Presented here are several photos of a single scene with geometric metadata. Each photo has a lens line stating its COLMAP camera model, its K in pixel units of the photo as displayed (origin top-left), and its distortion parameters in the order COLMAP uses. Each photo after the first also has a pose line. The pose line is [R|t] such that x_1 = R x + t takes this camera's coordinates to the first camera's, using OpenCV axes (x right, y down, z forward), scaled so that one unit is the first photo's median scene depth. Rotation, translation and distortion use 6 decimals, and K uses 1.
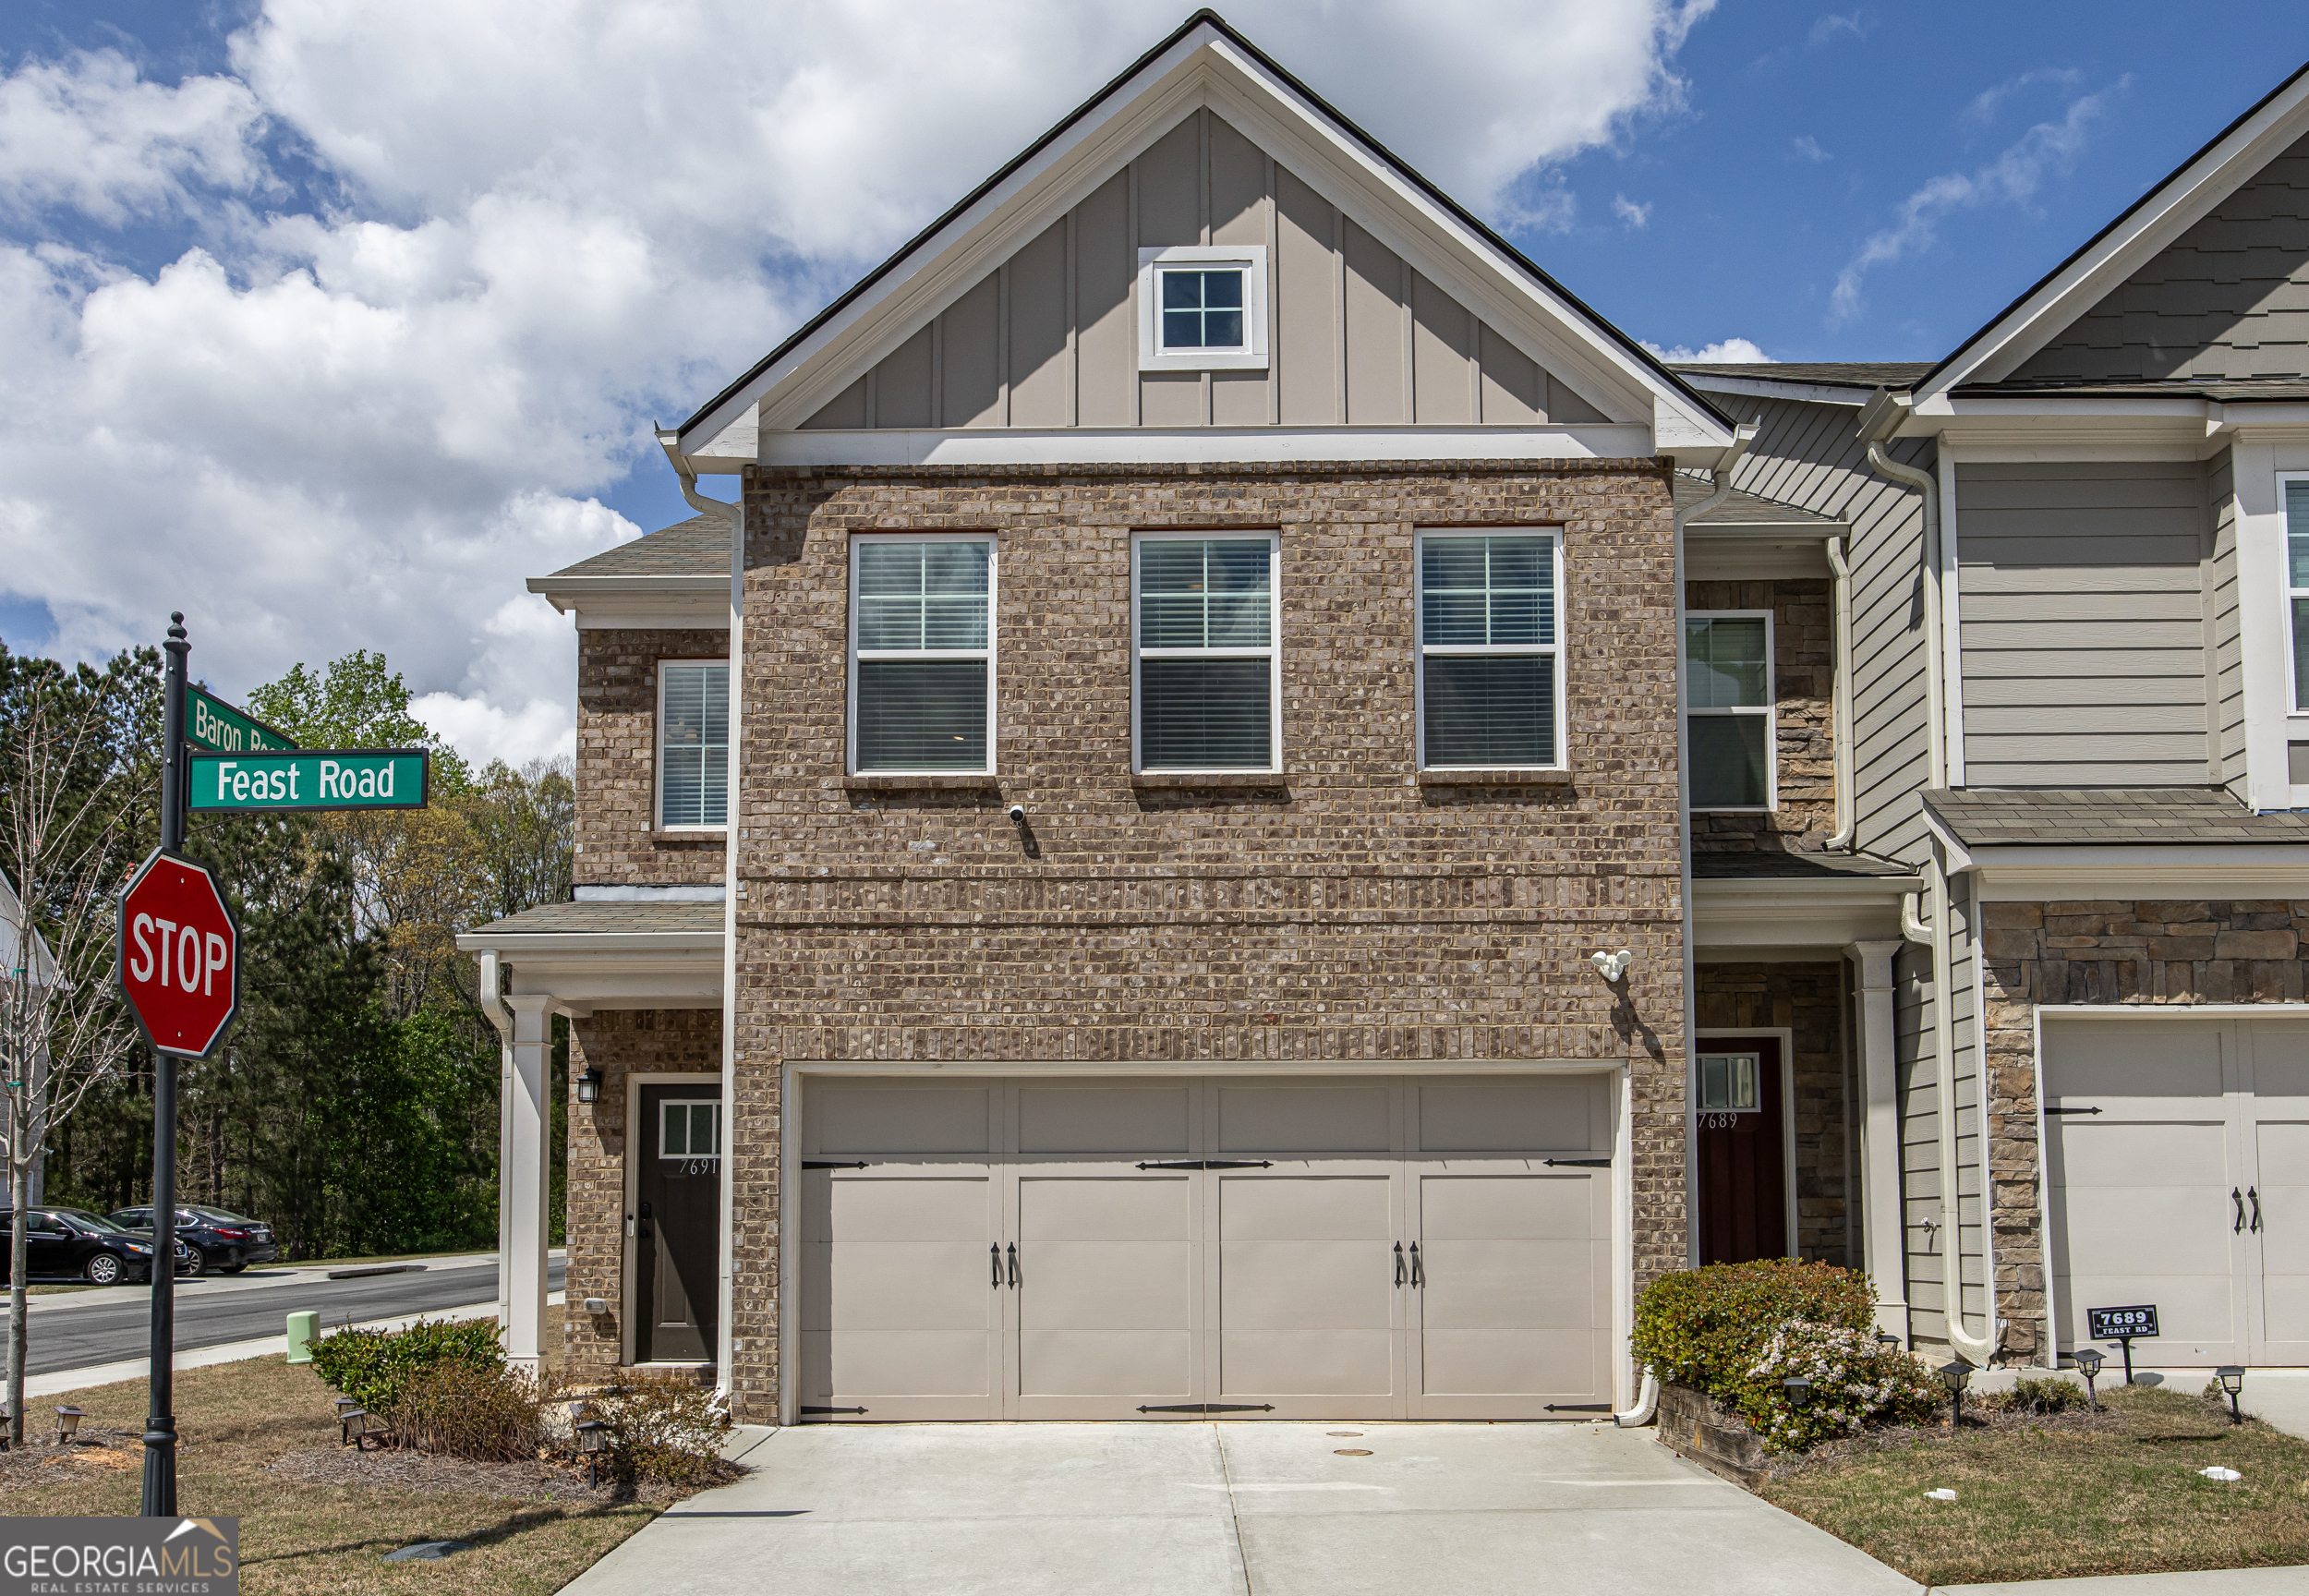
lens RADIAL K [[1876.6, 0, 1158.9], [0, 1876.6, 877.5], [0, 0, 1]] dist [-0.001652, -0.001603]
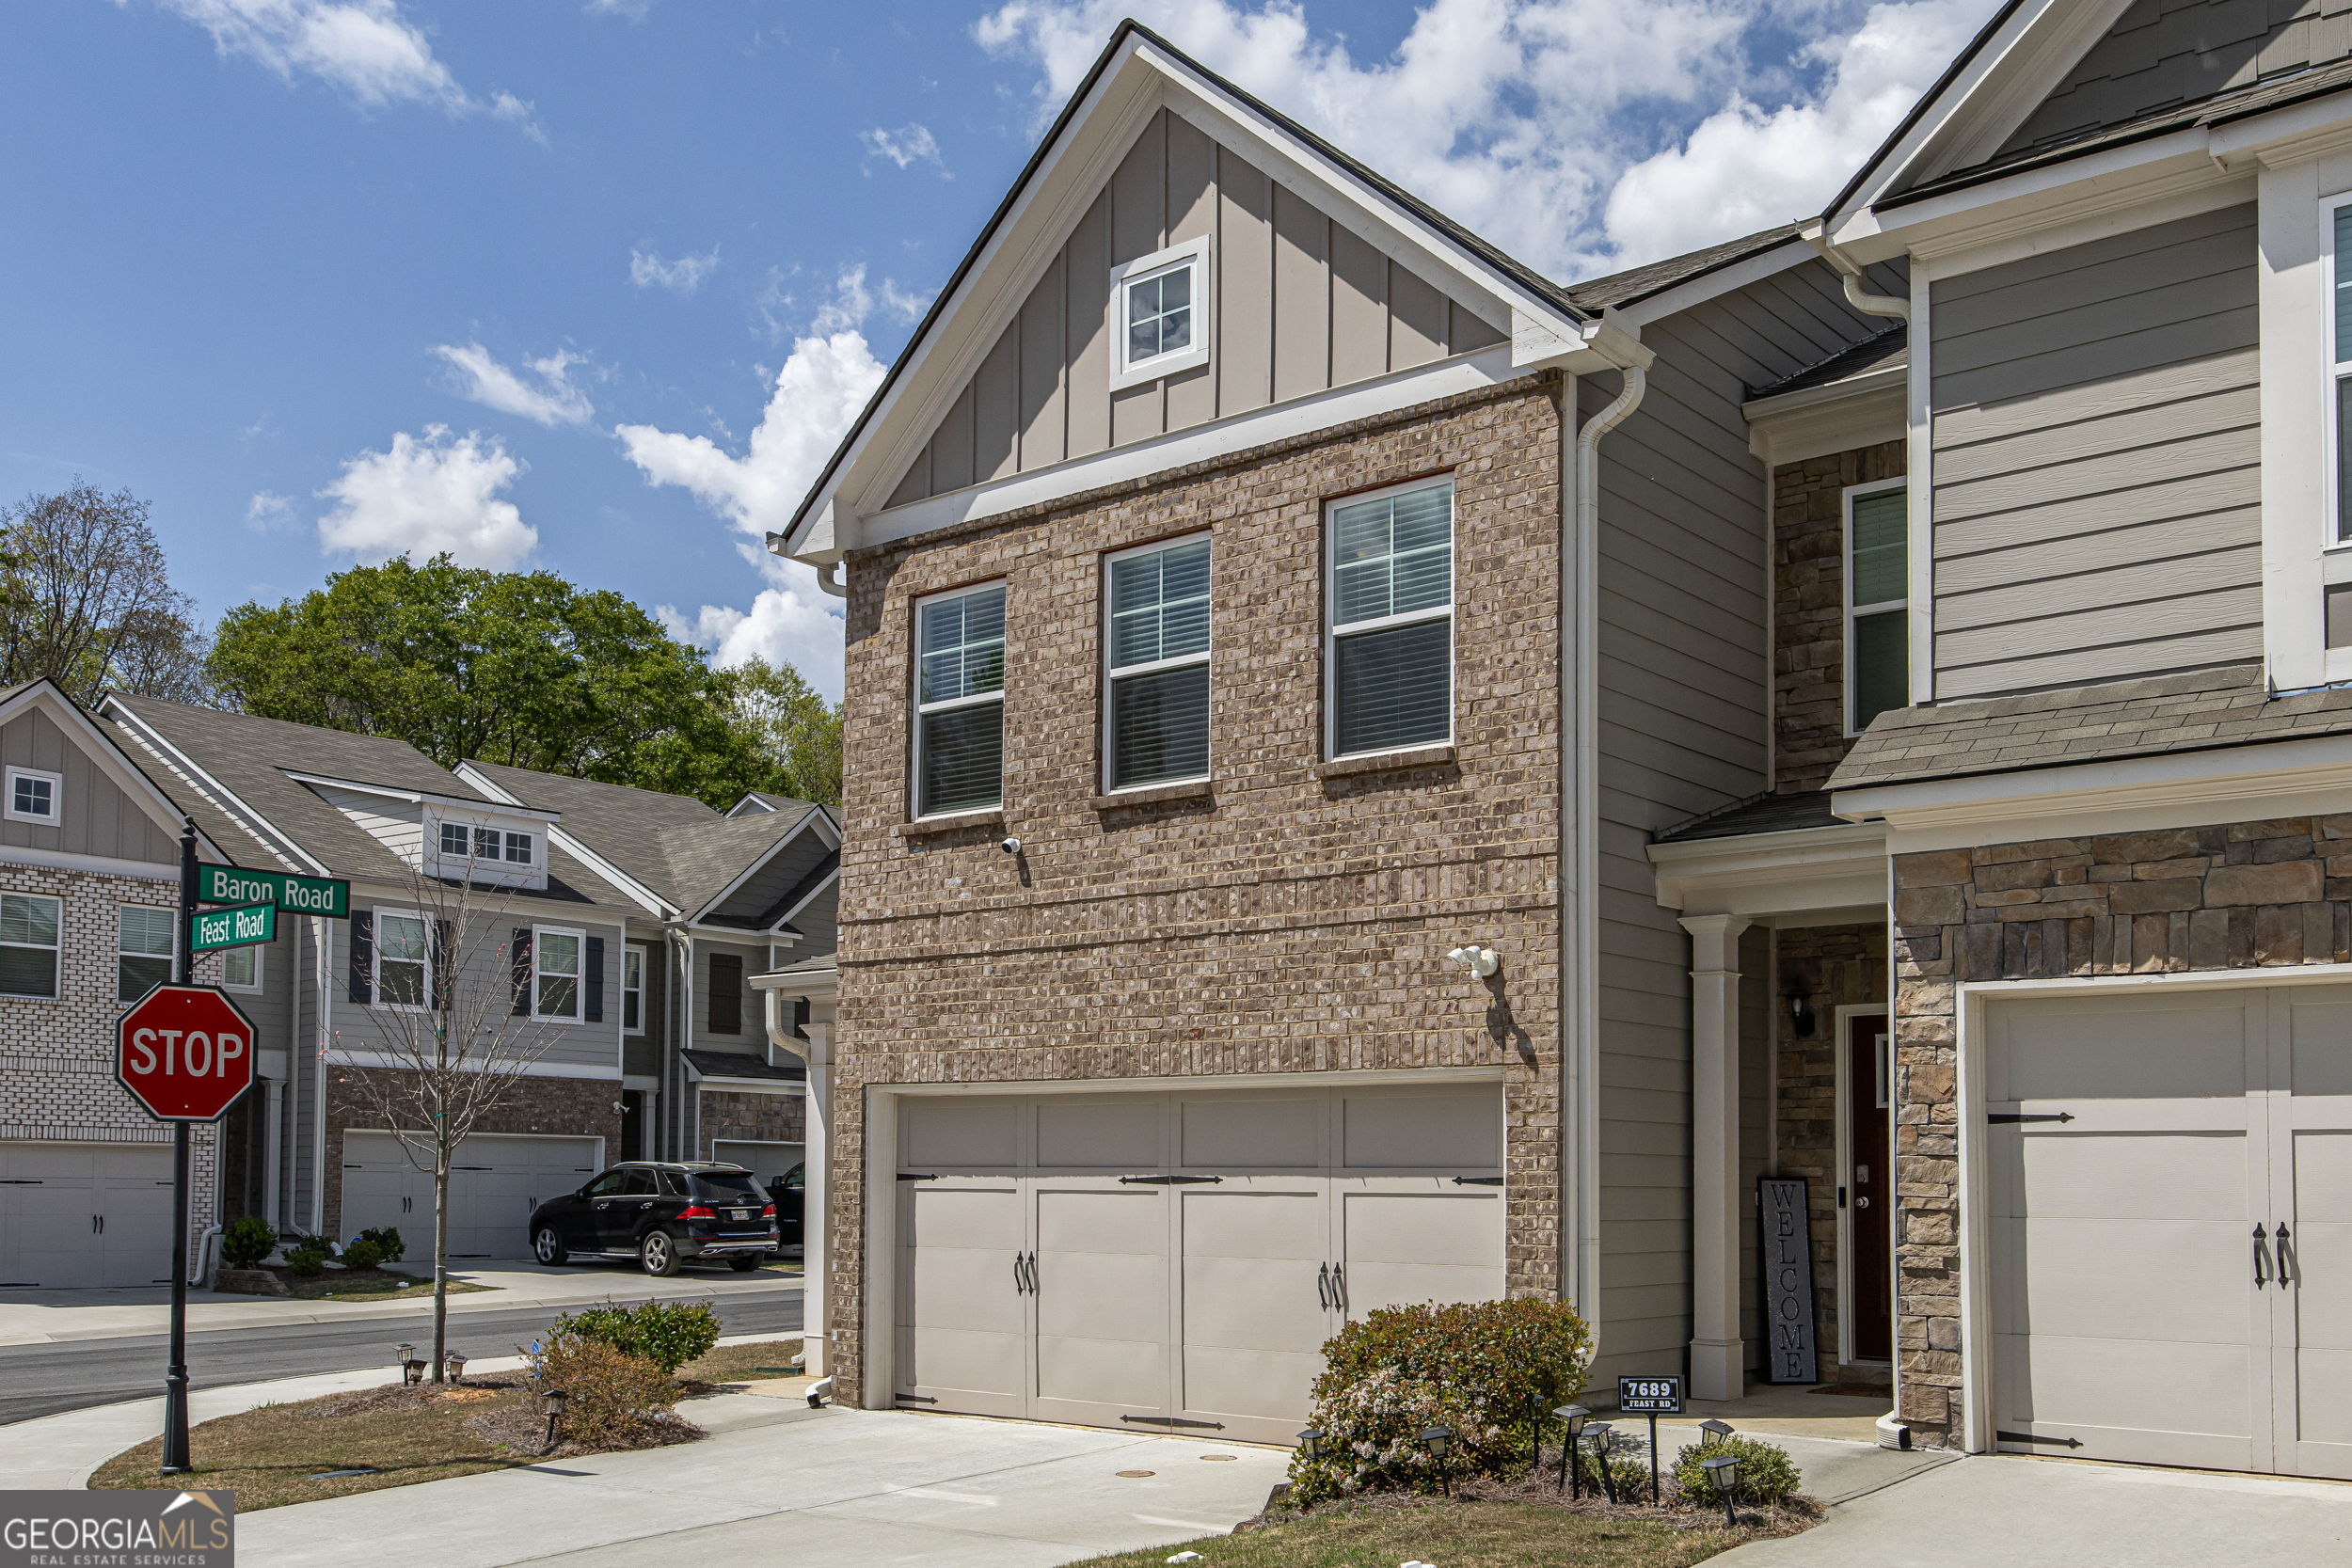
lens RADIAL K [[2187.7, 0, 1176.0], [0, 2187.7, 784.0], [0, 0, 1]] dist [-0.005606, 0.004482]
pose [[0.781082, -0.104022, -0.615703, 0.764282], [0.106977, 0.993741, -0.032179, -0.019214], [0.615196, -0.040732, 0.787321, 0.088513]]
